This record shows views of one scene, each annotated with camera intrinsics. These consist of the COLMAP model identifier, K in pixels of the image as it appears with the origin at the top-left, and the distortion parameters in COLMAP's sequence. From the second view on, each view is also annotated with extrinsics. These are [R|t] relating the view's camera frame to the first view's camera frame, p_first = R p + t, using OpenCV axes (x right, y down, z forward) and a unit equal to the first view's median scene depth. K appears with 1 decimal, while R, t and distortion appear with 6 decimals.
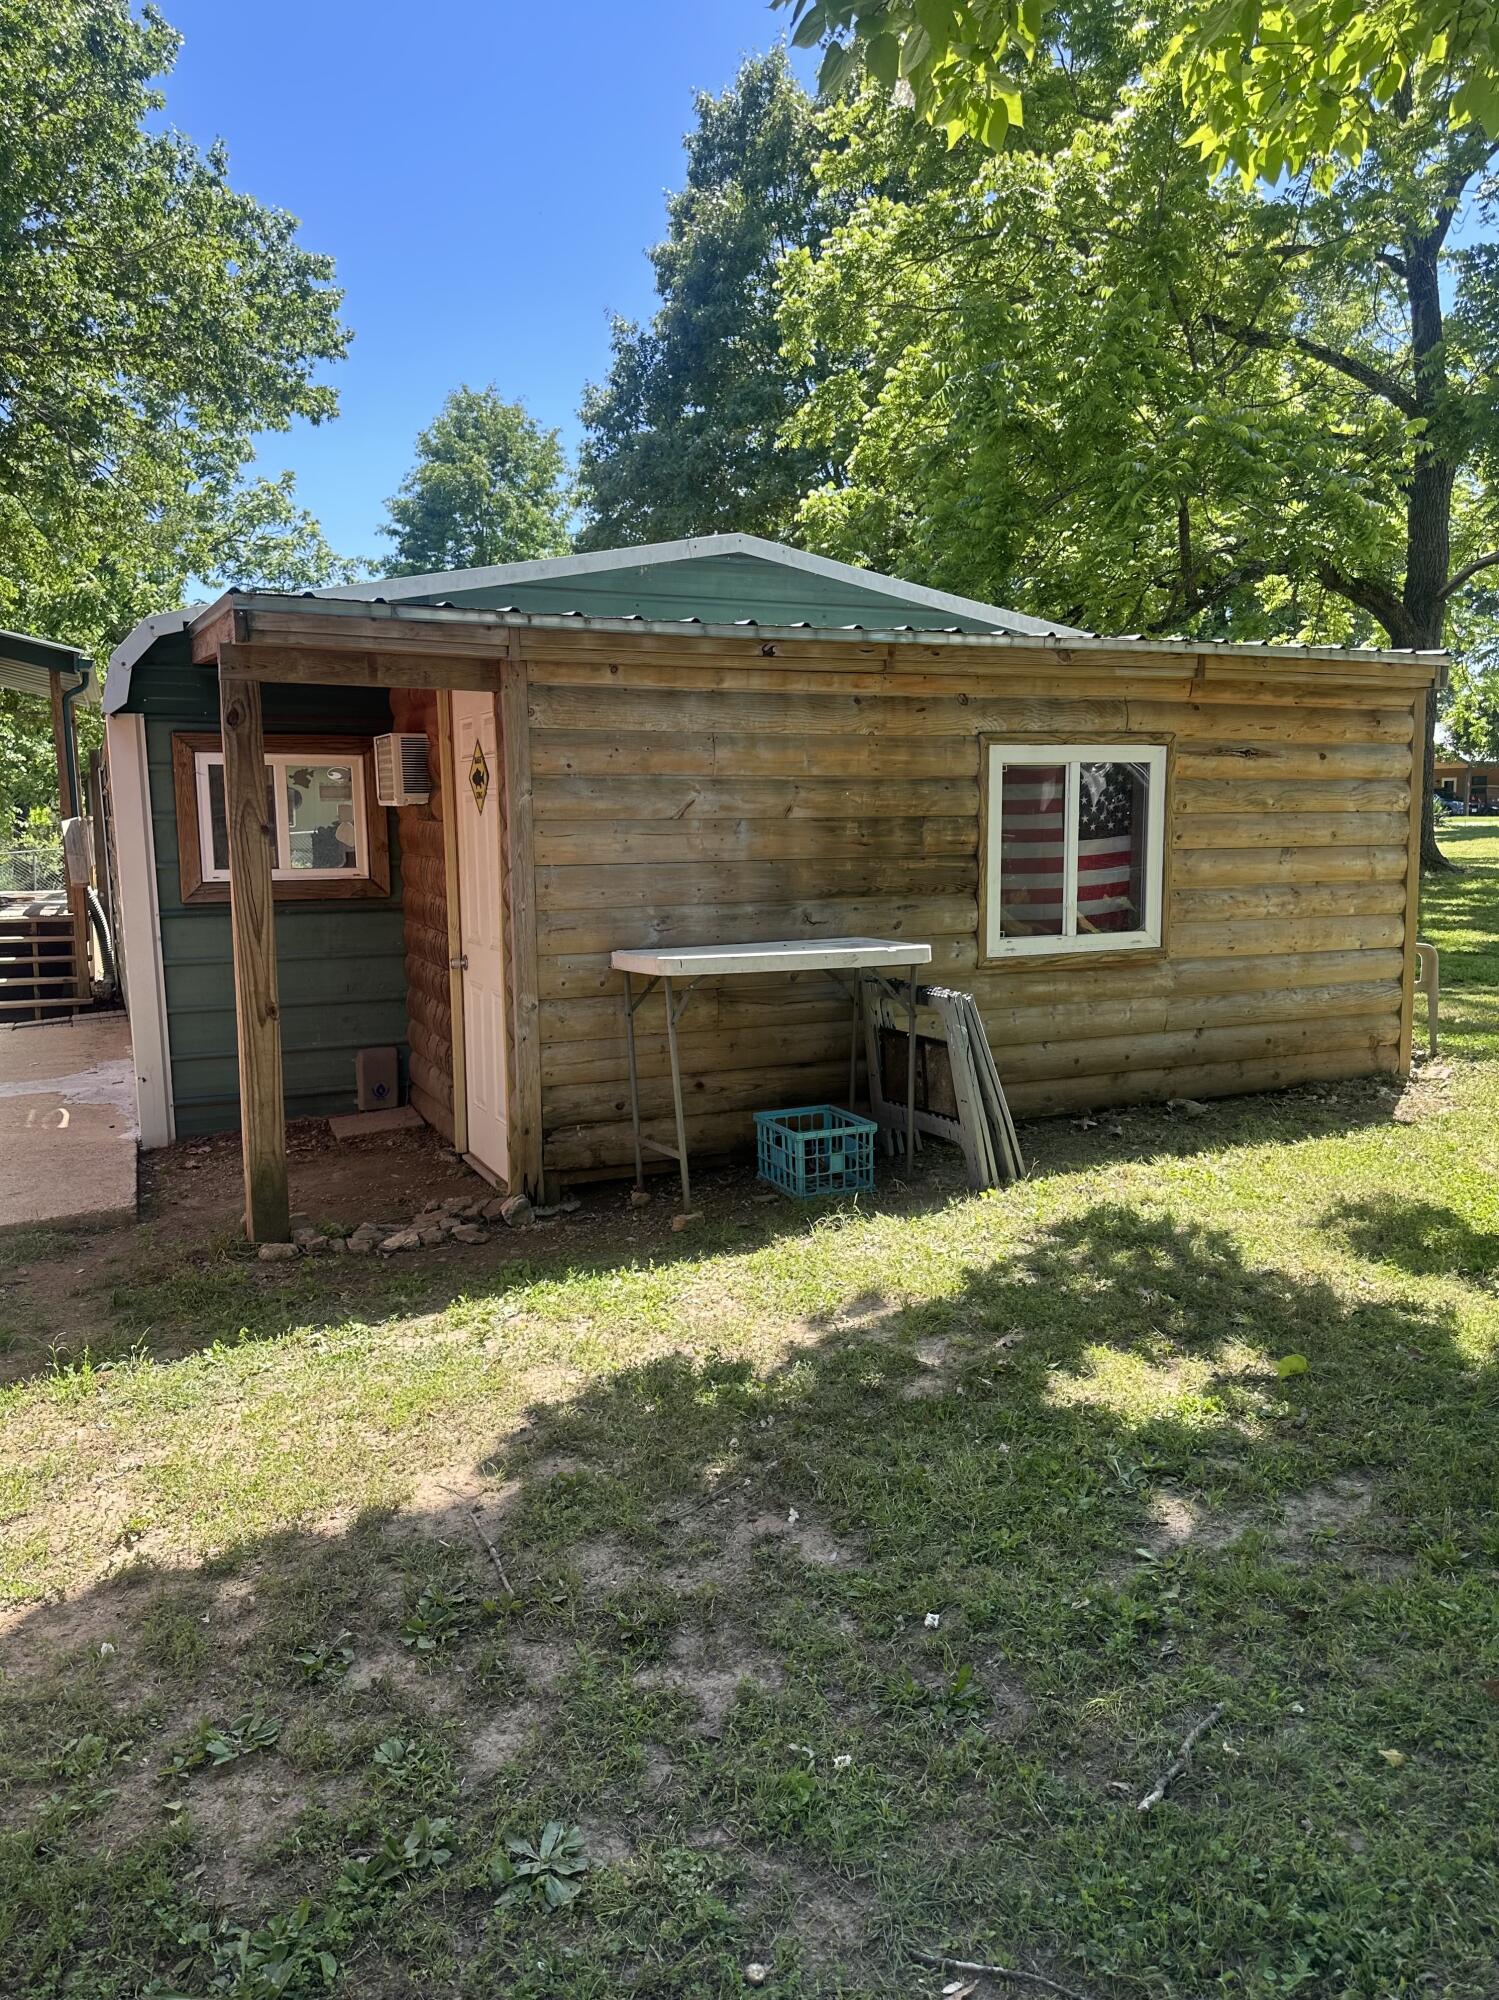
lens RADIAL K [[1391.7, 0, 749.5], [0, 1391.7, 1000.0], [0, 0, 1]] dist [0.058408, -0.082534]
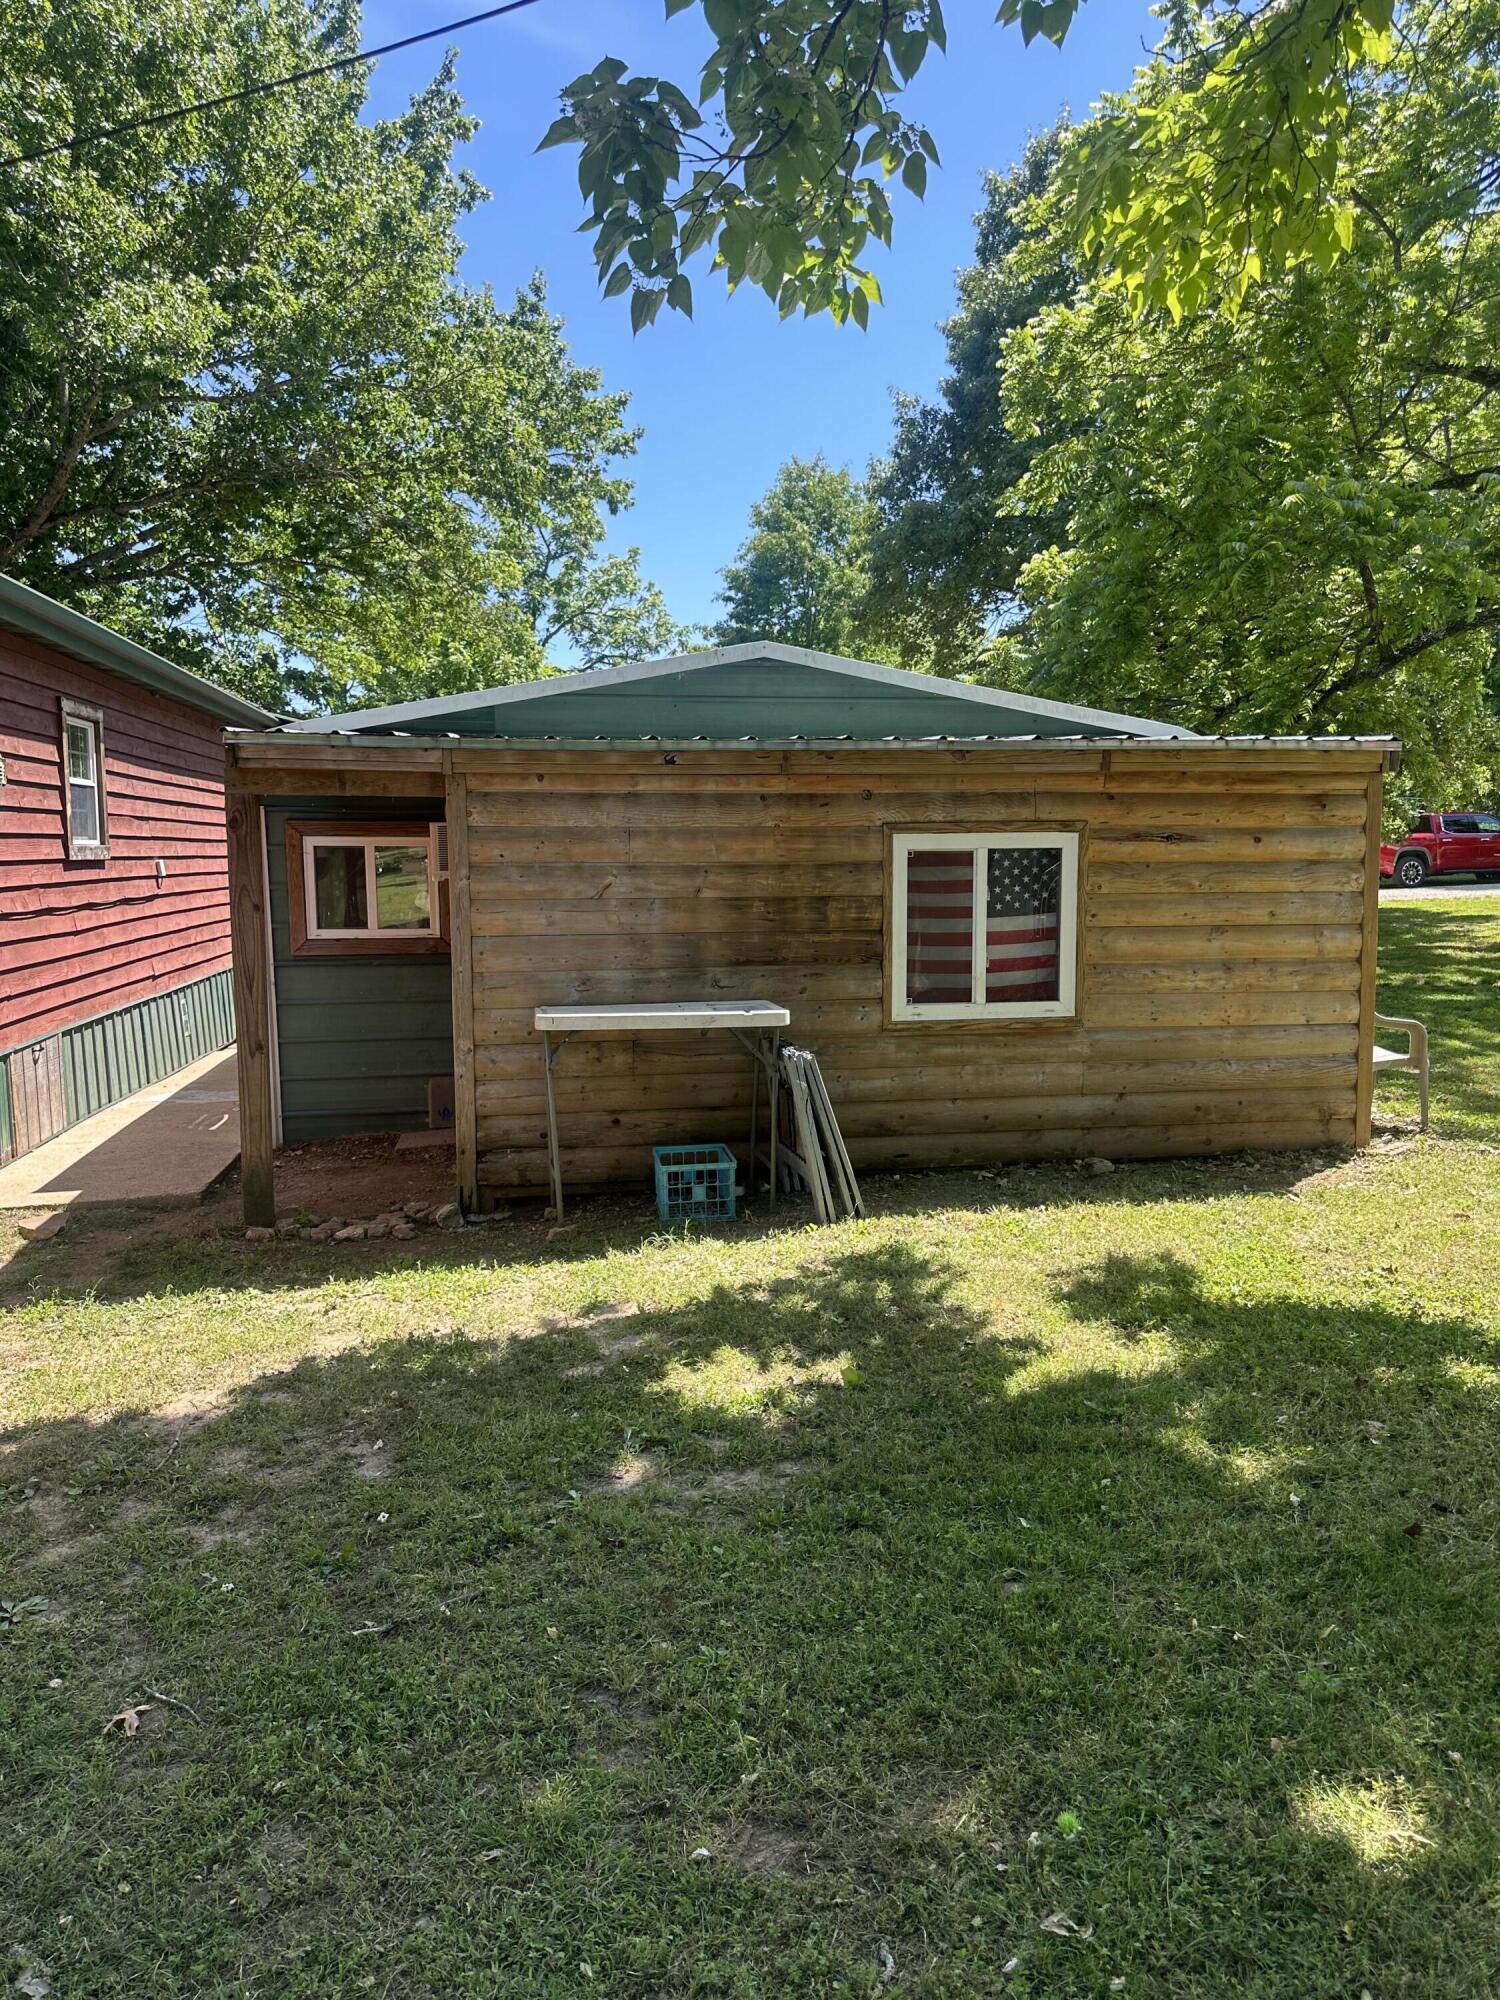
lens RADIAL K [[1437.1, 0, 872.5], [0, 1437.1, 1001.4], [0, 0, 1]] dist [0.117520, -0.208157]
pose [[0.966429, 0.031259, -0.255024, 0.460511], [-0.036843, 0.999174, -0.017147, -0.026581], [0.254278, 0.025967, 0.966783, -0.131418]]
